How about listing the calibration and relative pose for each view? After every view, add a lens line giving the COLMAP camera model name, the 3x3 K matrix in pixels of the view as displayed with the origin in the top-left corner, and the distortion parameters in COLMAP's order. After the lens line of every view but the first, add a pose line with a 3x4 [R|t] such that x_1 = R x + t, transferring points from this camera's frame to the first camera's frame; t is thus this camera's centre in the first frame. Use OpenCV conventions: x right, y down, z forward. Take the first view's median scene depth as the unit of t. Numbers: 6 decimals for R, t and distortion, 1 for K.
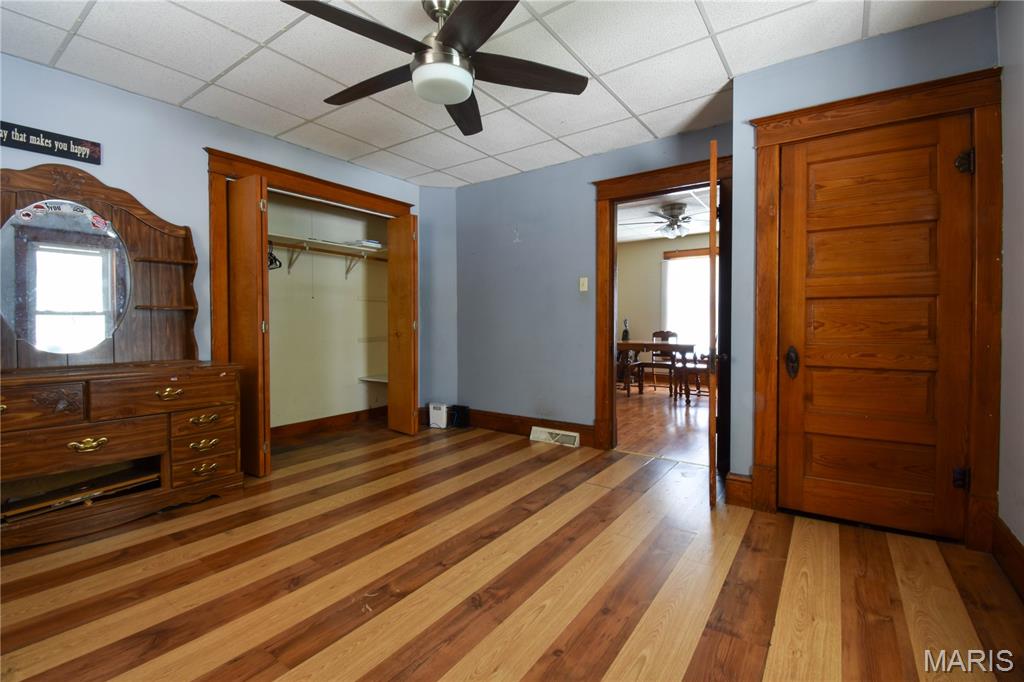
lens RADIAL K [[450.4, 0, 512.3], [0, 450.4, 332.3], [0, 0, 1]] dist [0.019193, -0.024274]
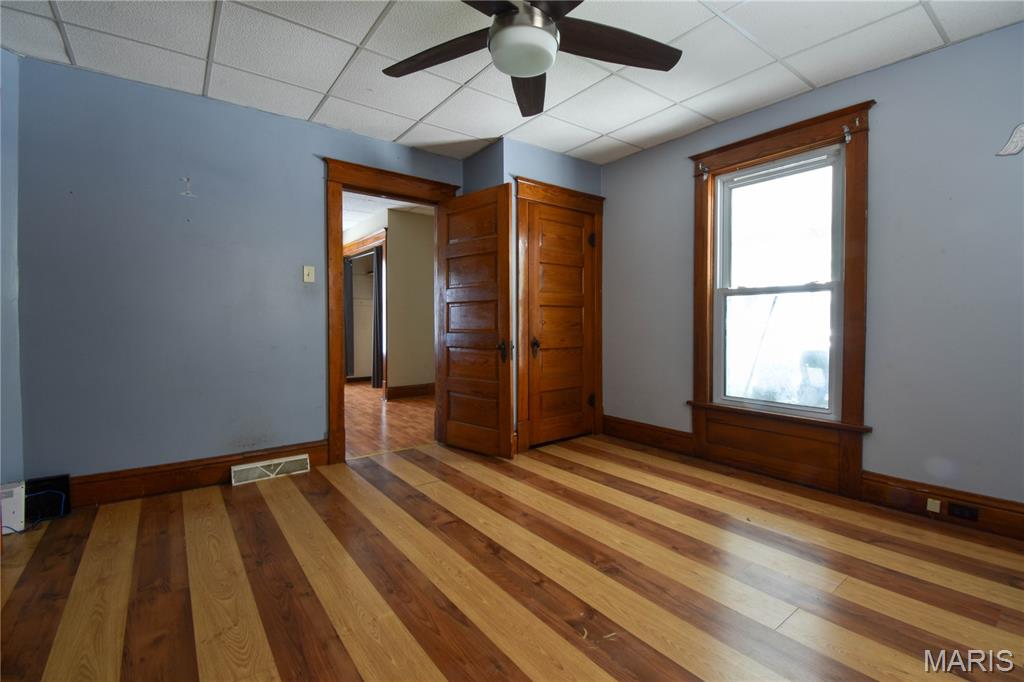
lens RADIAL K [[450.4, 0, 512.3], [0, 450.4, 332.3], [0, 0, 1]] dist [0.019193, -0.024274]
pose [[0.296715, -0.021830, 0.954716, -0.877559], [0.016203, 0.999710, 0.017823, -0.012793], [-0.954829, 0.010181, 0.296983, 0.650605]]
